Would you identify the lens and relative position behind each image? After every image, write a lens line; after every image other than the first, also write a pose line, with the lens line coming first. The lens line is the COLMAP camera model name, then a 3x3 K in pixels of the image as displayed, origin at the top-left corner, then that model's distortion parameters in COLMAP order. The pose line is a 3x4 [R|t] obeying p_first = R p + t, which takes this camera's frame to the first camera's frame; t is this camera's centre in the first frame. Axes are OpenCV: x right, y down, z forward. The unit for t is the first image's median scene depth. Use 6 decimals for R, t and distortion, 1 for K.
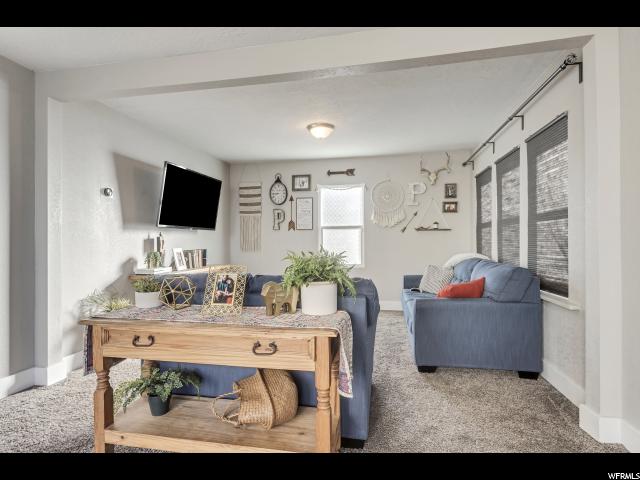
lens RADIAL K [[330.7, 0, 320.0], [0, 330.7, 240.0], [0, 0, 1]] dist [-0.000401, -0.001119]
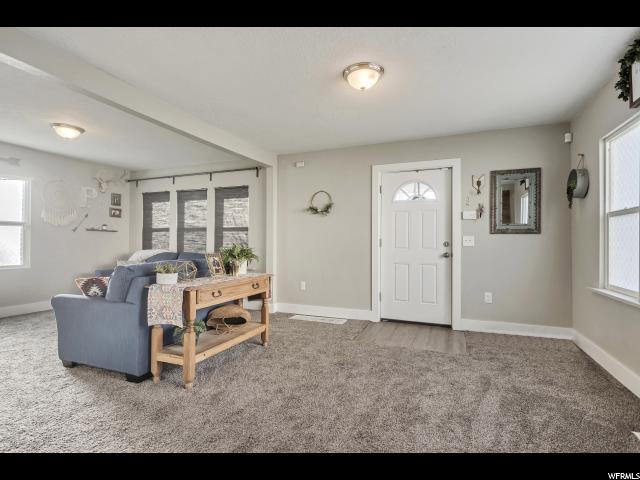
lens RADIAL K [[324.8, 0, 320.0], [0, 324.8, 240.0], [0, 0, 1]] dist [0.000351, -0.000557]
pose [[0.191442, 0.014556, 0.981396, -0.633108], [-0.010483, 0.999863, -0.012785, 0.007933], [-0.981448, -0.007840, 0.191569, 0.032209]]
